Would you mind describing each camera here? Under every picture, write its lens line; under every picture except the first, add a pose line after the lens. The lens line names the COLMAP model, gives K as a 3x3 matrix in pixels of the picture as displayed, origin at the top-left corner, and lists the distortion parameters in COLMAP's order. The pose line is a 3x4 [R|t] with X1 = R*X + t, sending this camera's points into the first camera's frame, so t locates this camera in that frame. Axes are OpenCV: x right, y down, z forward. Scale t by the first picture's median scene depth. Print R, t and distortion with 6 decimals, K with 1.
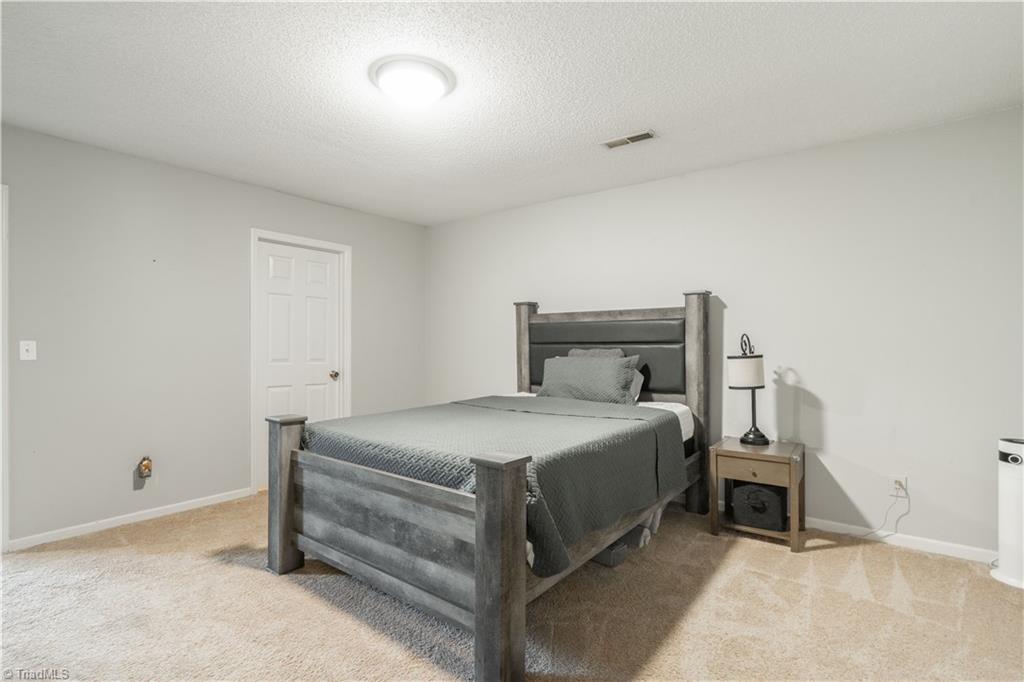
lens RADIAL K [[475.6, 0, 489.3], [0, 475.6, 353.9], [0, 0, 1]] dist [-0.004375, 0.001876]
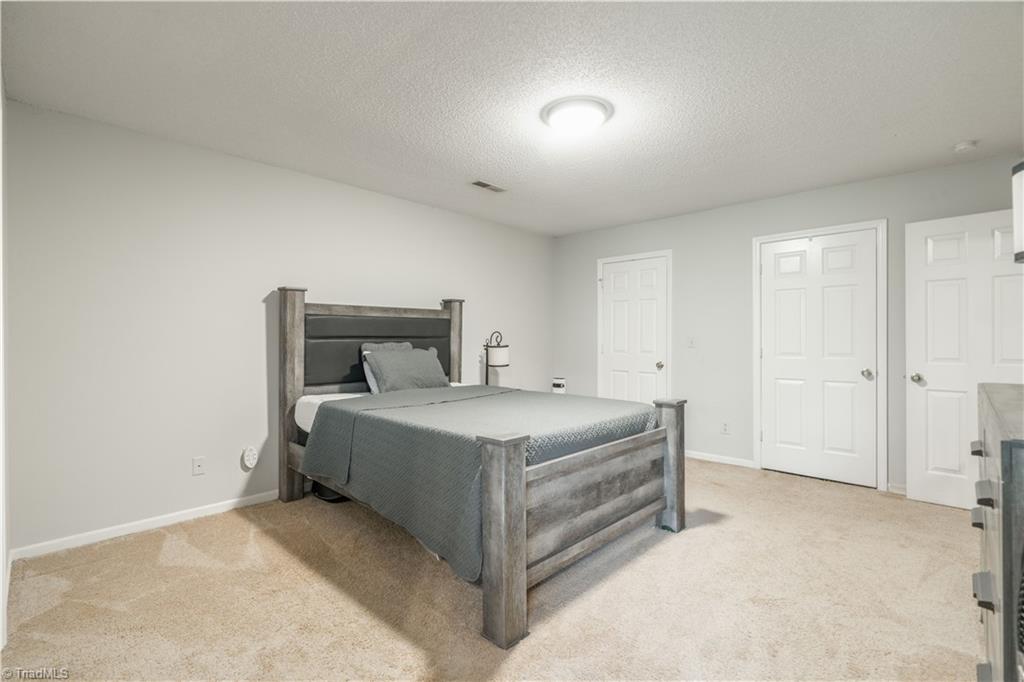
lens RADIAL K [[475.6, 0, 511.9], [0, 475.6, 339.0], [0, 0, 1]] dist [-0.004375, 0.001876]
pose [[0.093807, -0.006798, 0.995567, -1.293885], [0.018350, 0.999819, 0.005098, -0.030076], [-0.995421, 0.017791, 0.093915, 0.994550]]
